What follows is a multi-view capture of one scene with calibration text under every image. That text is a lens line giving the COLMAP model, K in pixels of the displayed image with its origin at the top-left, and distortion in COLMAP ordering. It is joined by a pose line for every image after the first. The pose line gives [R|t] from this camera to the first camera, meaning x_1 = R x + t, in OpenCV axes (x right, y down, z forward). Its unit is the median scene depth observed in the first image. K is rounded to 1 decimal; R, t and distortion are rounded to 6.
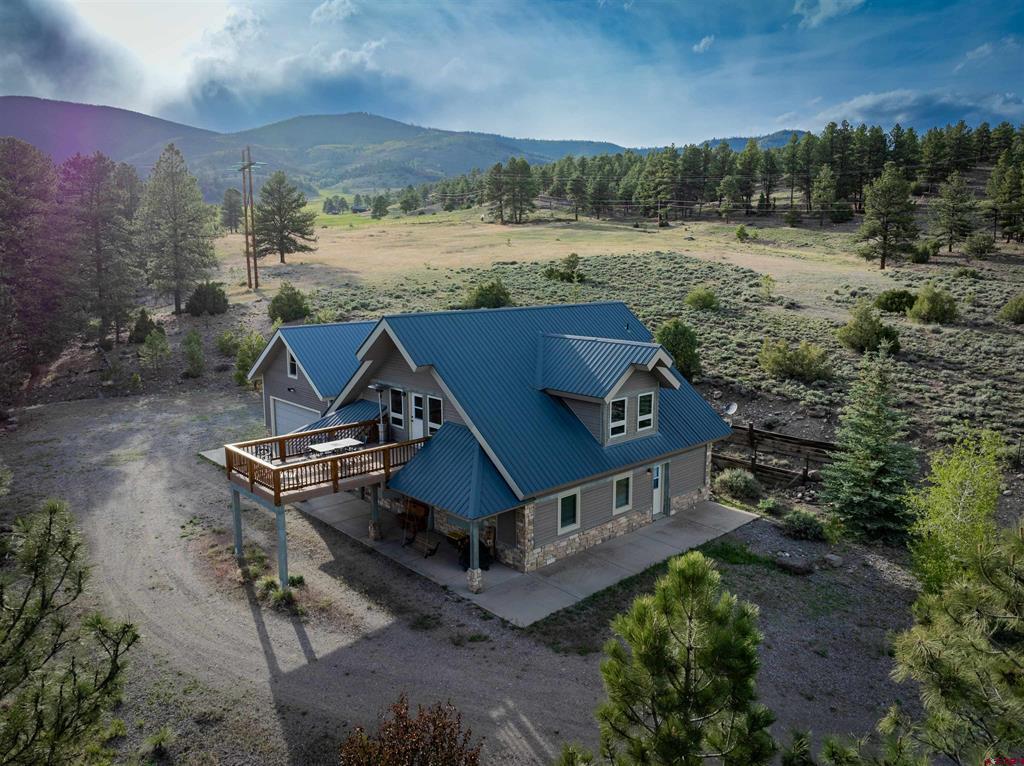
lens RADIAL K [[717.1, 0, 512.0], [0, 717.1, 383.0], [0, 0, 1]] dist [-0.047162, 0.006166]
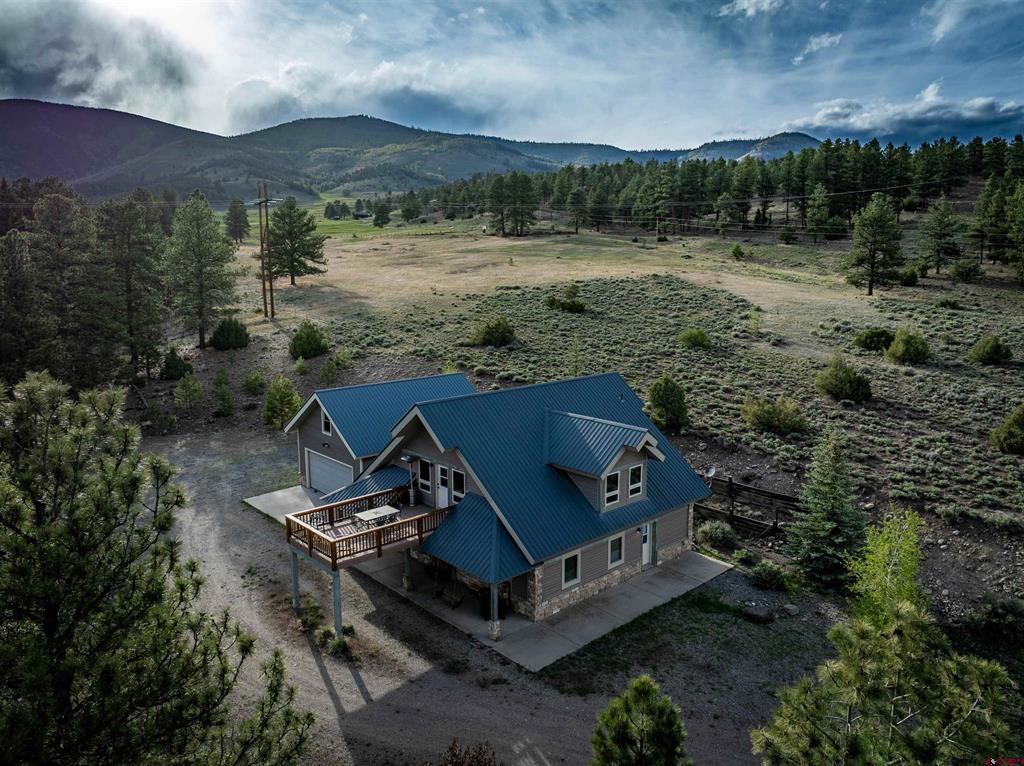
lens RADIAL K [[717.1, 0, 512.0], [0, 717.1, 383.0], [0, 0, 1]] dist [-0.047162, 0.006166]
pose [[1.000000, -0.000687, -0.000397, -0.011535], [0.000686, 0.999997, -0.002300, -0.078412], [0.000398, 0.002300, 0.999997, -0.121327]]
